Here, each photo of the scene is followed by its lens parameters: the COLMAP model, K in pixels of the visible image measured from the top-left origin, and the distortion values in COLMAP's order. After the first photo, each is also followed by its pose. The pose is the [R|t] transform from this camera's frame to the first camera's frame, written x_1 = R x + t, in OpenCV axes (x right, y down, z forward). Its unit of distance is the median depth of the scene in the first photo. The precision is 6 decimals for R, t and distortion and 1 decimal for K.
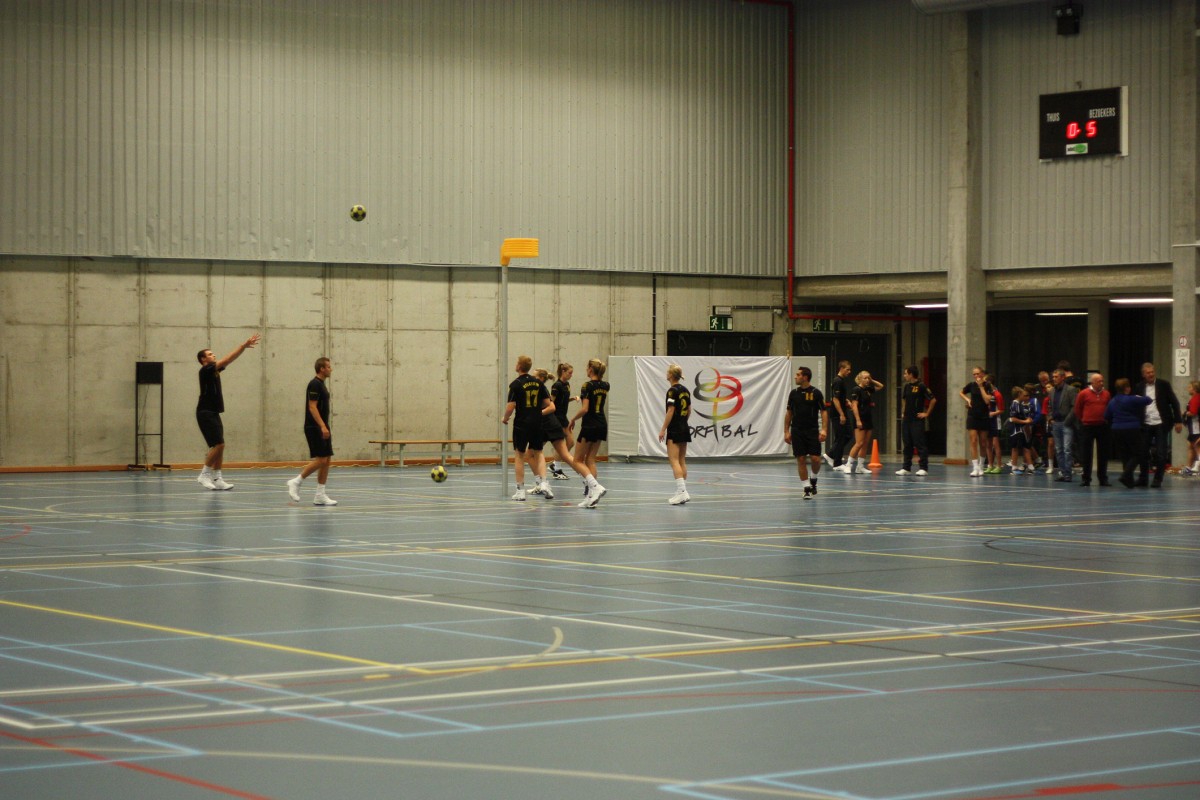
lens RADIAL K [[2669.5, 0, 599.9], [0, 2669.5, 402.7], [0, 0, 1]] dist [-0.139982, 0.000000]
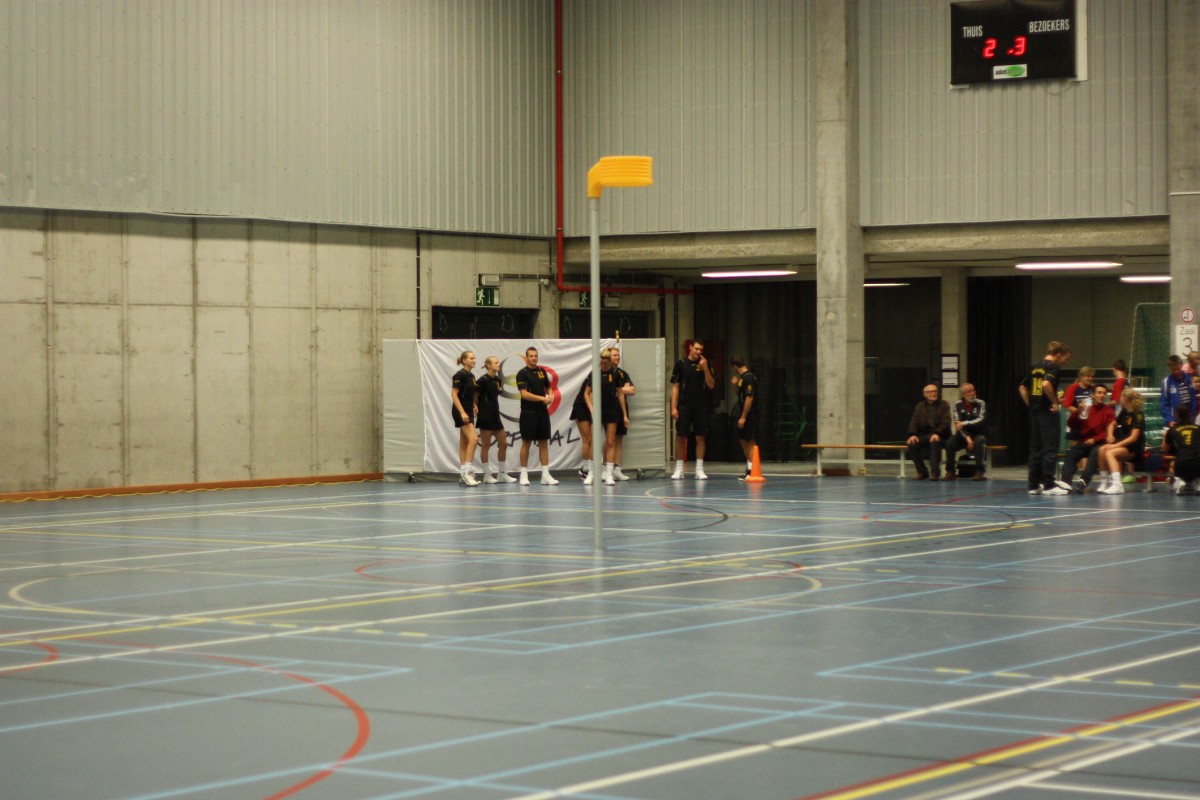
lens RADIAL K [[2787.5, 0, 603.0], [0, 2787.5, 393.7], [0, 0, 1]] dist [-0.096156, 0.000000]
pose [[0.949511, -0.012358, 0.313490, -0.185960], [0.012696, 0.999919, 0.000965, -0.002505], [-0.313476, 0.003064, 0.949591, 0.246133]]
